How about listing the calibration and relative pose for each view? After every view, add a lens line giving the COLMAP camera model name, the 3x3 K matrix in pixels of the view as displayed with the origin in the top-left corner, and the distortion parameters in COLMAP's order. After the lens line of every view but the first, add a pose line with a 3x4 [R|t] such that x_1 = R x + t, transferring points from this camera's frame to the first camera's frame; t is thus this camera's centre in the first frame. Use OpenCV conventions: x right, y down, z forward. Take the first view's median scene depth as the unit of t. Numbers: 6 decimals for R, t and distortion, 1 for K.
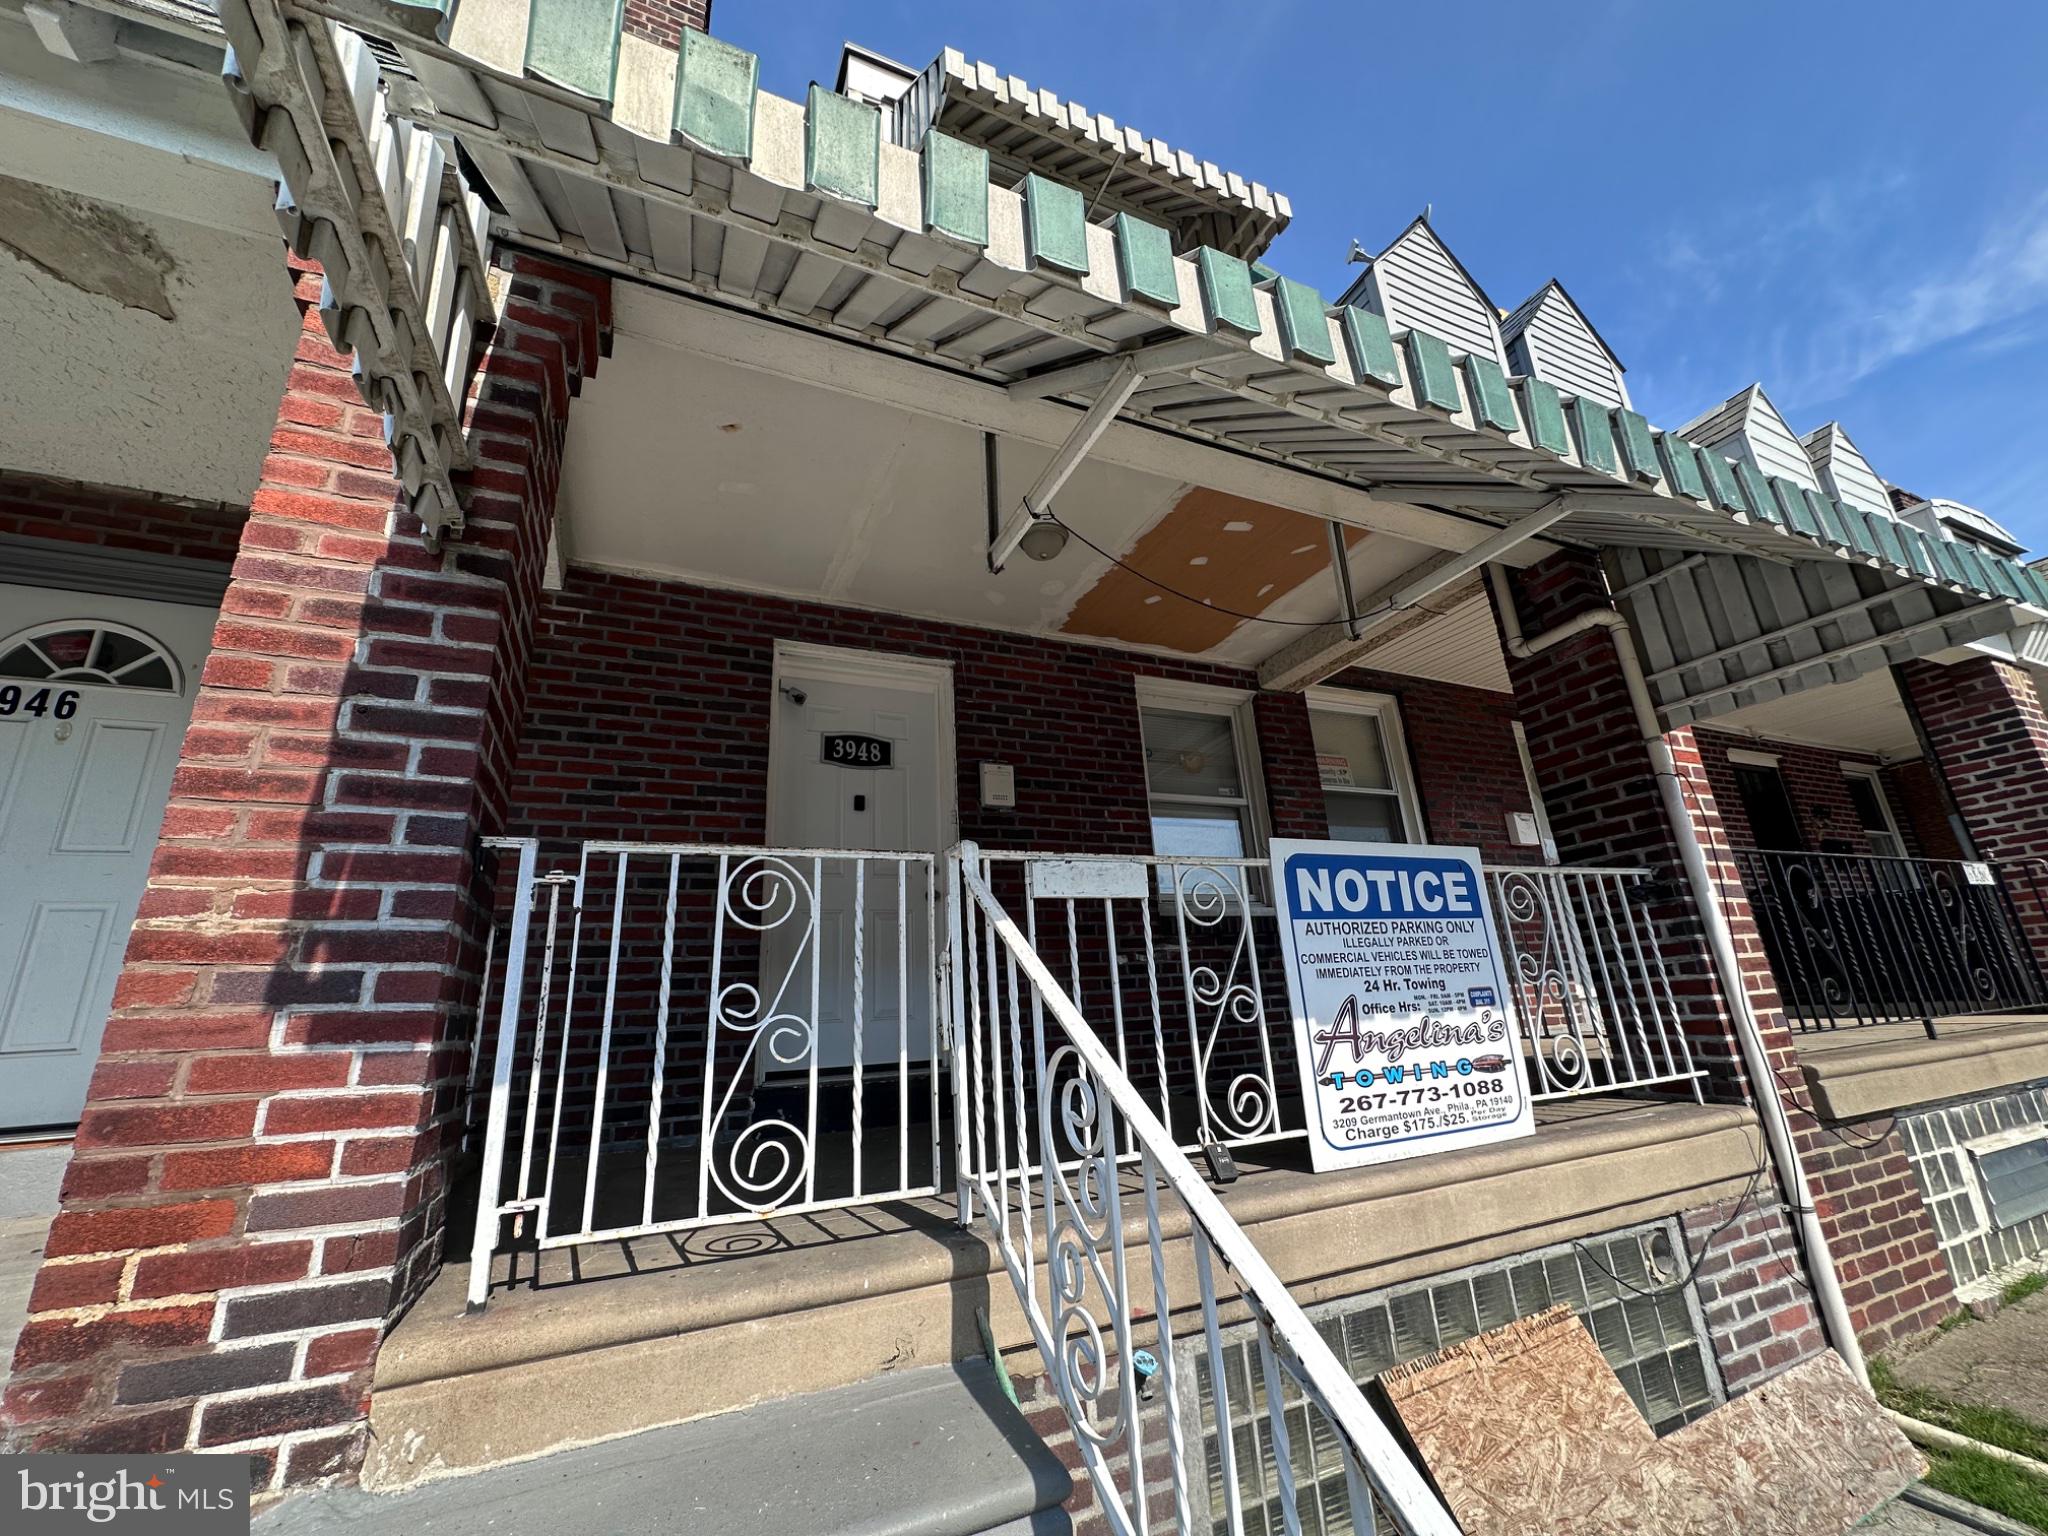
lens RADIAL K [[818.9, 0, 1029.1], [0, 818.9, 767.7], [0, 0, 1]] dist [-0.000841, 0.000990]
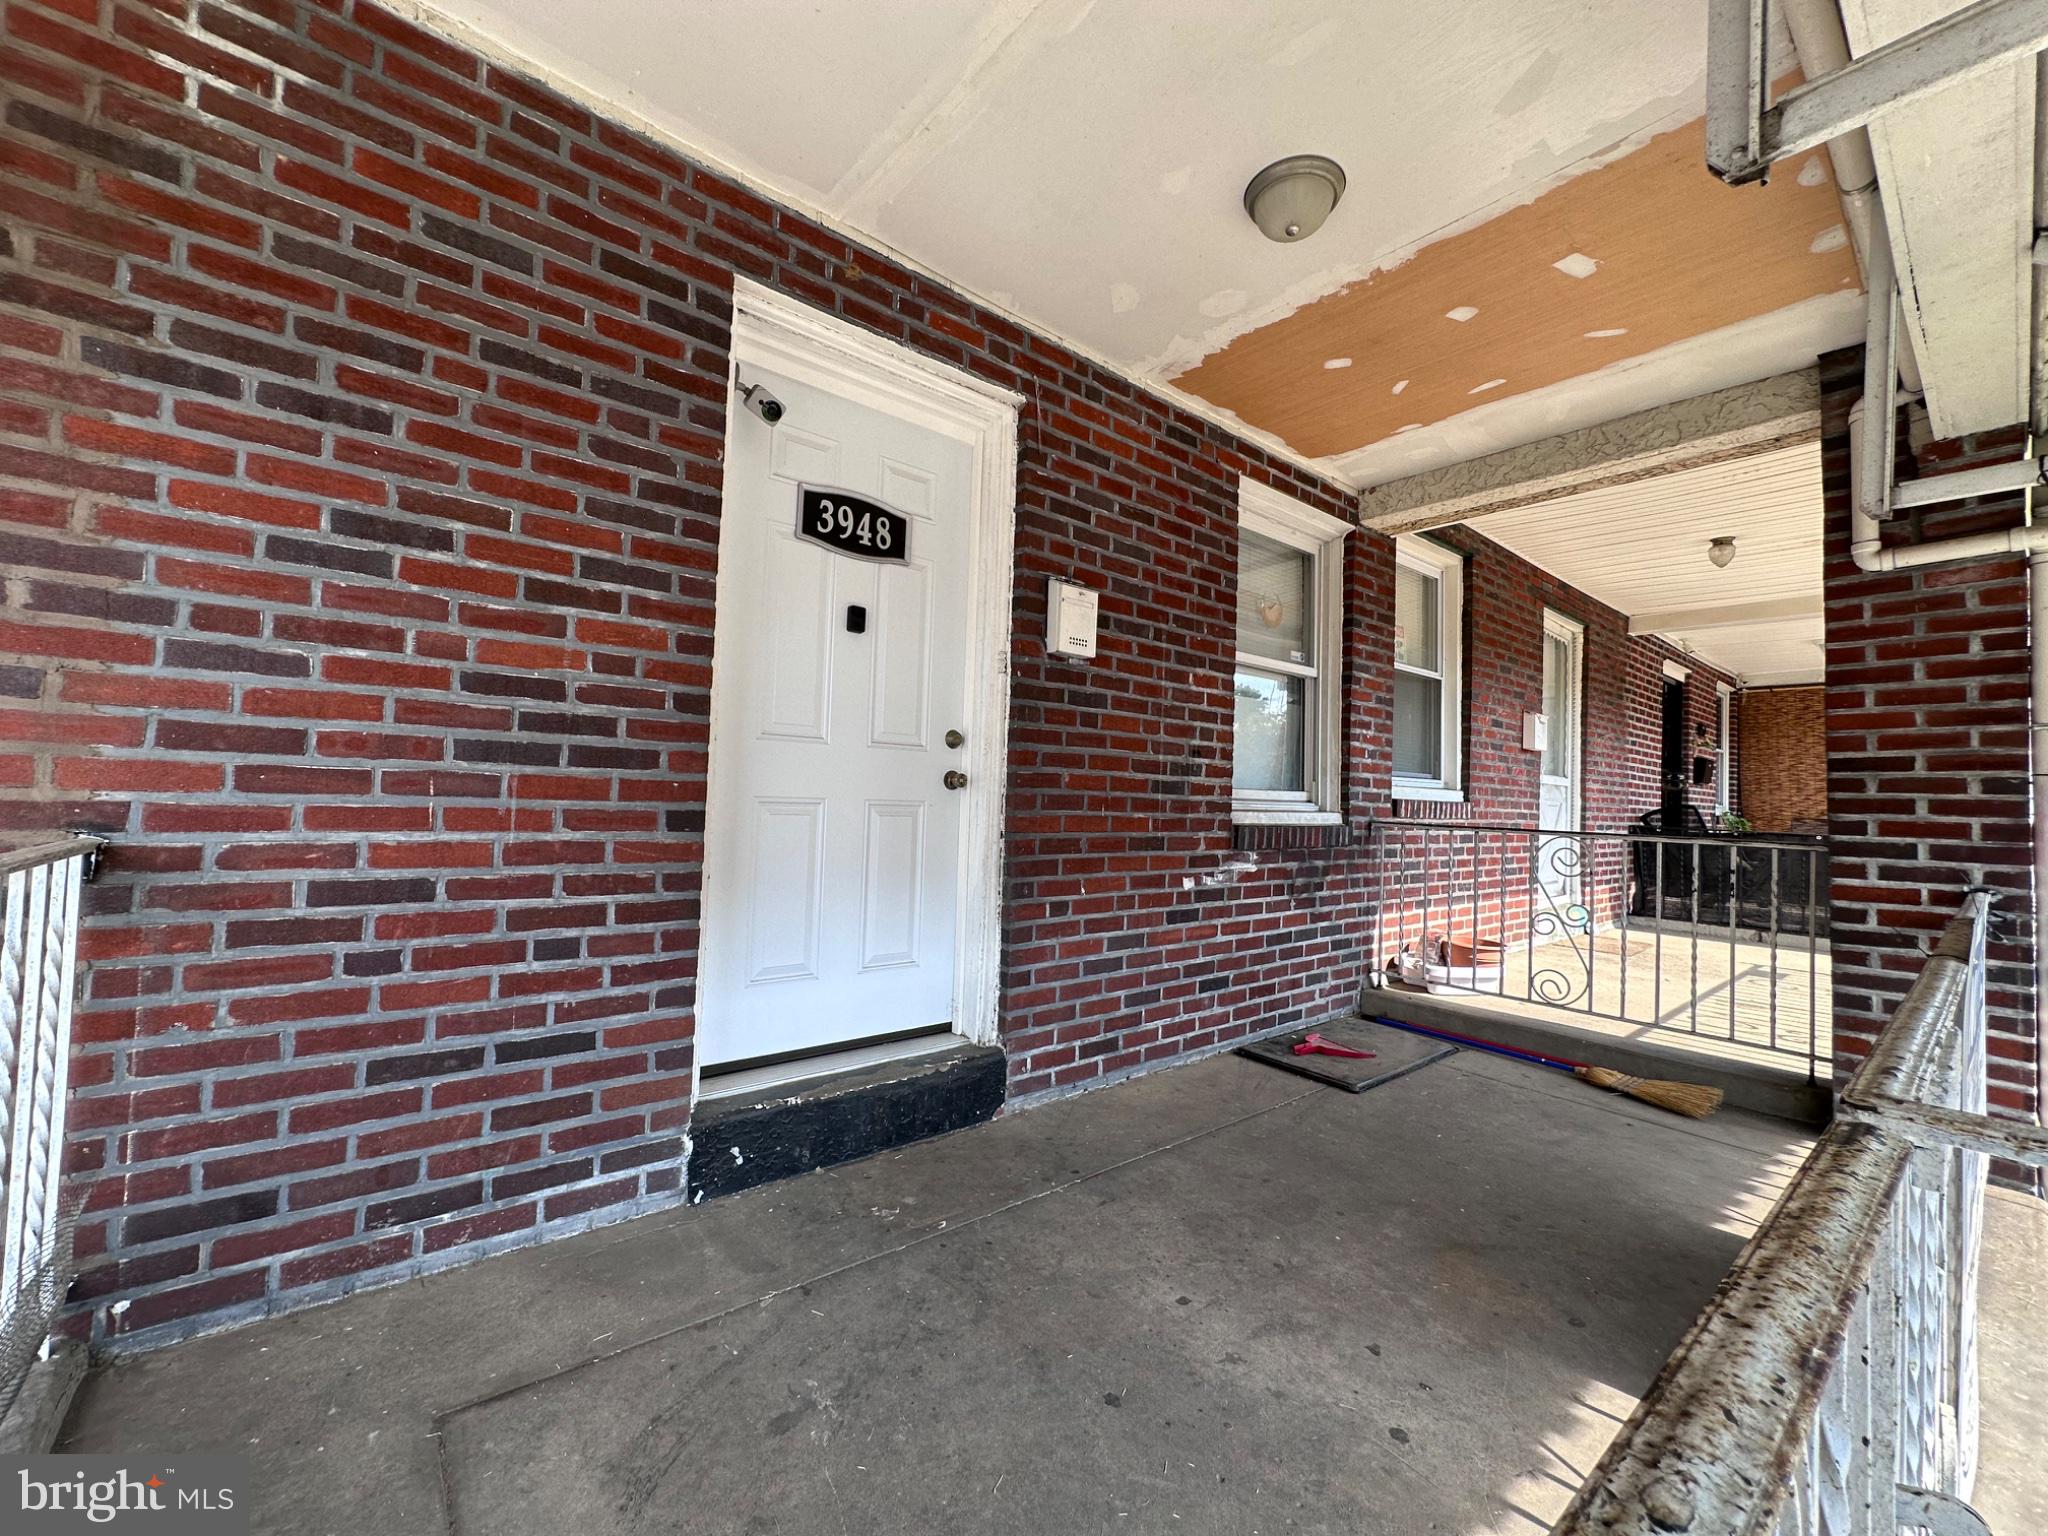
lens RADIAL K [[818.9, 0, 1033.6], [0, 818.9, 768.9], [0, 0, 1]] dist [-0.000841, 0.000990]
pose [[0.960049, 0.102096, 0.260544, -0.222423], [-0.167886, 0.955034, 0.244387, -0.019103], [-0.223877, -0.278365, 0.934019, 0.380028]]
